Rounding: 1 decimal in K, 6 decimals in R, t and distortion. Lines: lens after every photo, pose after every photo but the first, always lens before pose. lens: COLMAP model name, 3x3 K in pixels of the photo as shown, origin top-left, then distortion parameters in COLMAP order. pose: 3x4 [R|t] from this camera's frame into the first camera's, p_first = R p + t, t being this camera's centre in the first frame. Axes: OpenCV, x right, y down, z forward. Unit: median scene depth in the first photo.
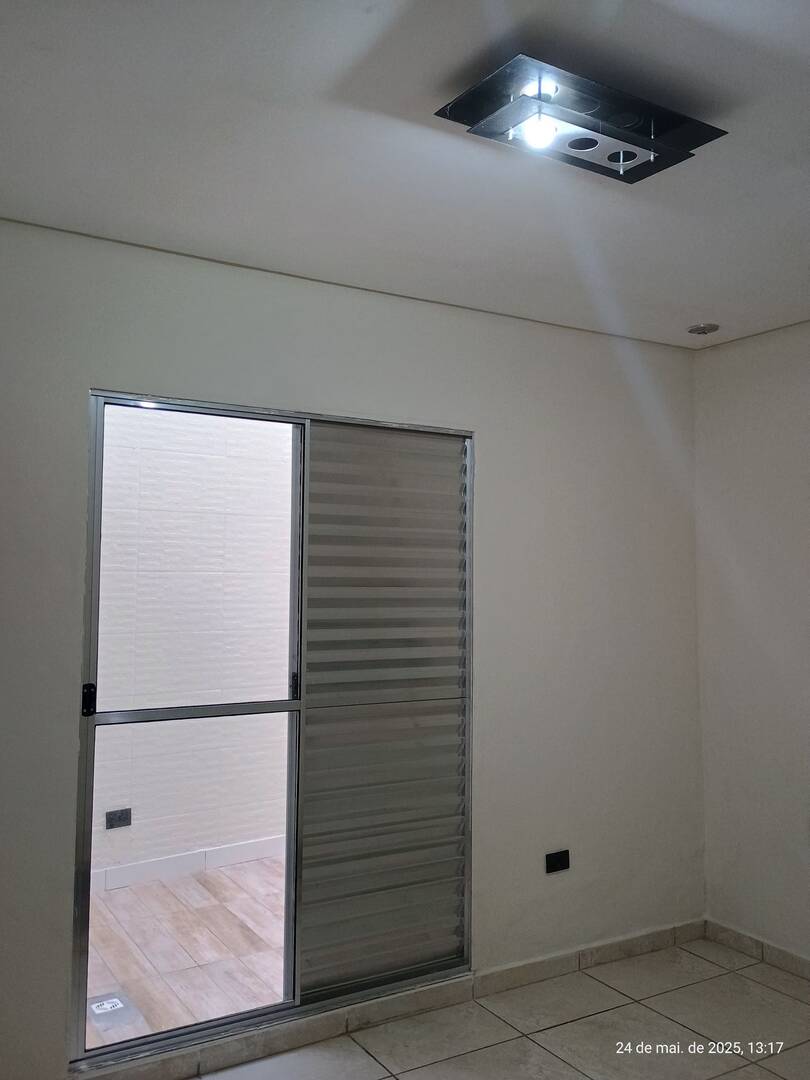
lens RADIAL K [[941.1, 0, 404.0], [0, 941.1, 536.9], [0, 0, 1]] dist [0.061324, -0.077064]
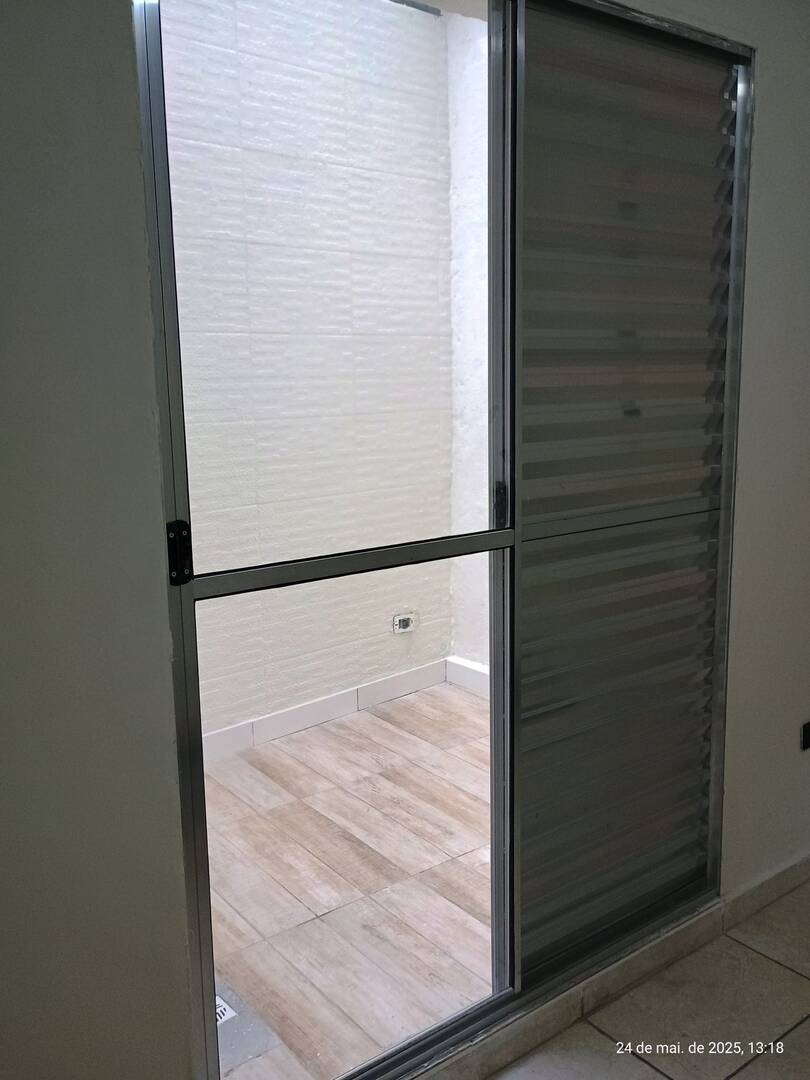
lens RADIAL K [[941.1, 0, 397.8], [0, 941.1, 541.1], [0, 0, 1]] dist [0.061324, -0.077064]
pose [[0.993707, -0.046579, 0.101871, -0.201618], [0.022868, 0.974648, 0.222573, 0.042807], [-0.109655, -0.218842, 0.969579, 0.378208]]
